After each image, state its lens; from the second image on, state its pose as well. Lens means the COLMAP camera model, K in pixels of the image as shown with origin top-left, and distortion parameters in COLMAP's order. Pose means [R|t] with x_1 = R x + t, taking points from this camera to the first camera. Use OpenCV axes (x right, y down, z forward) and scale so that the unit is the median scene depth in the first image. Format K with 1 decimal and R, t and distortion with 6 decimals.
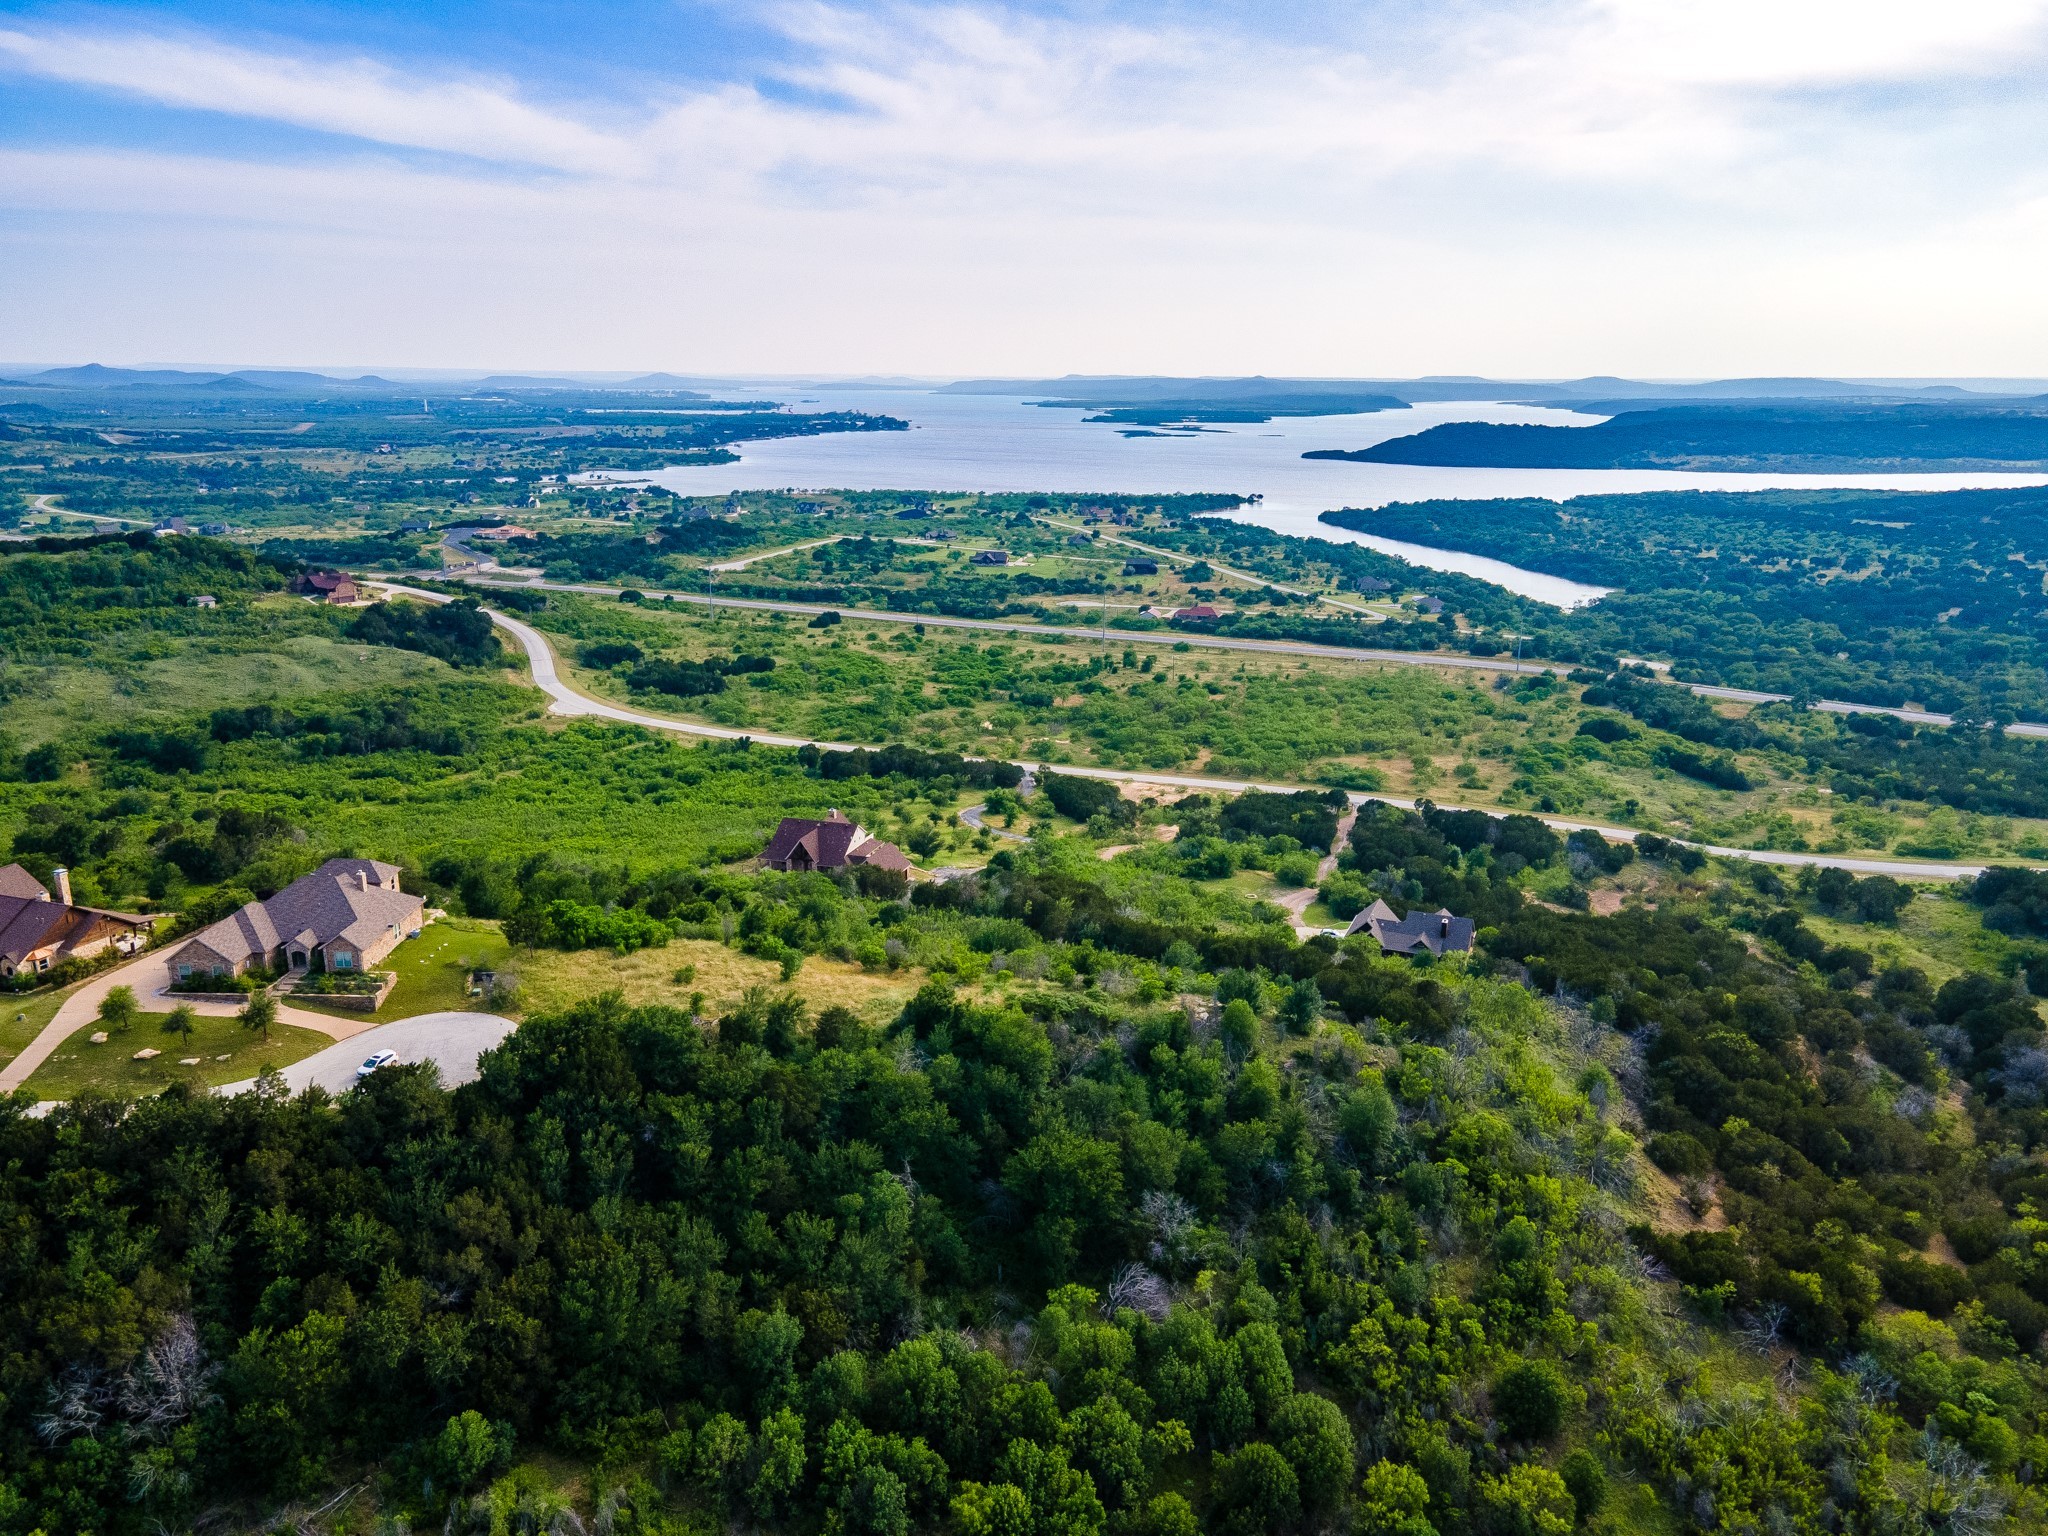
lens RADIAL K [[1490.4, 0, 1019.6], [0, 1490.4, 770.3], [0, 0, 1]] dist [0.022200, 0.045291]
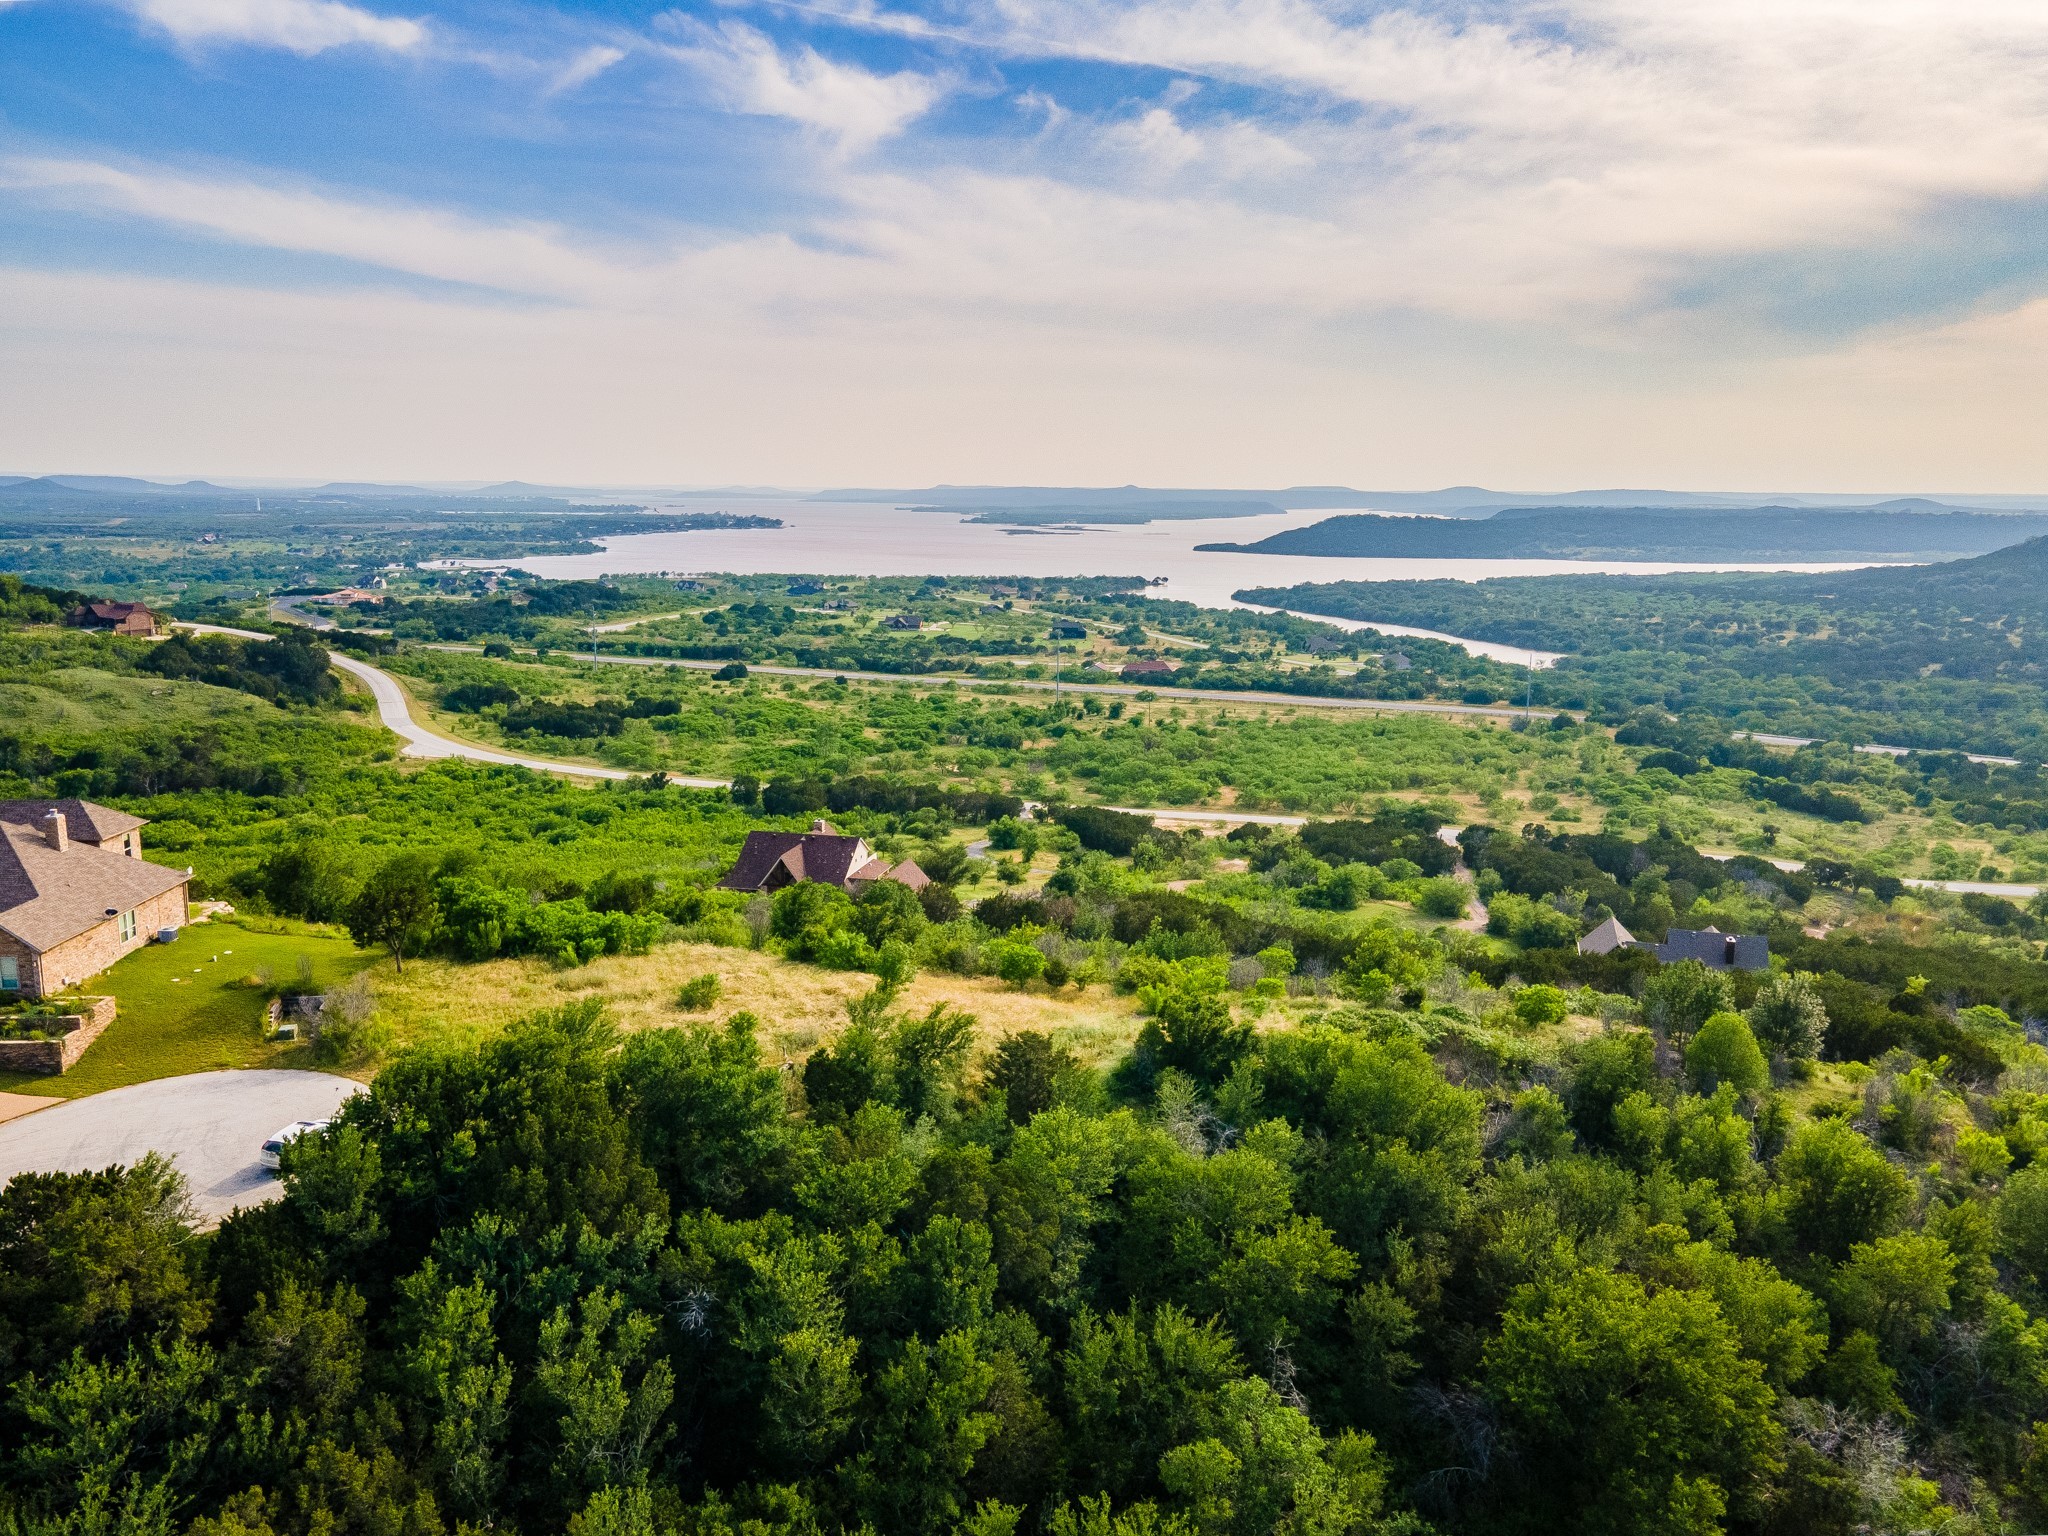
lens RADIAL K [[1527.1, 0, 1019.6], [0, 1527.1, 772.1], [0, 0, 1]] dist [0.013203, 0.072162]
pose [[0.996321, -0.012944, 0.084720, -0.051823], [0.019290, 0.997033, -0.074524, 0.033754], [-0.083504, 0.075884, 0.993614, 0.148755]]
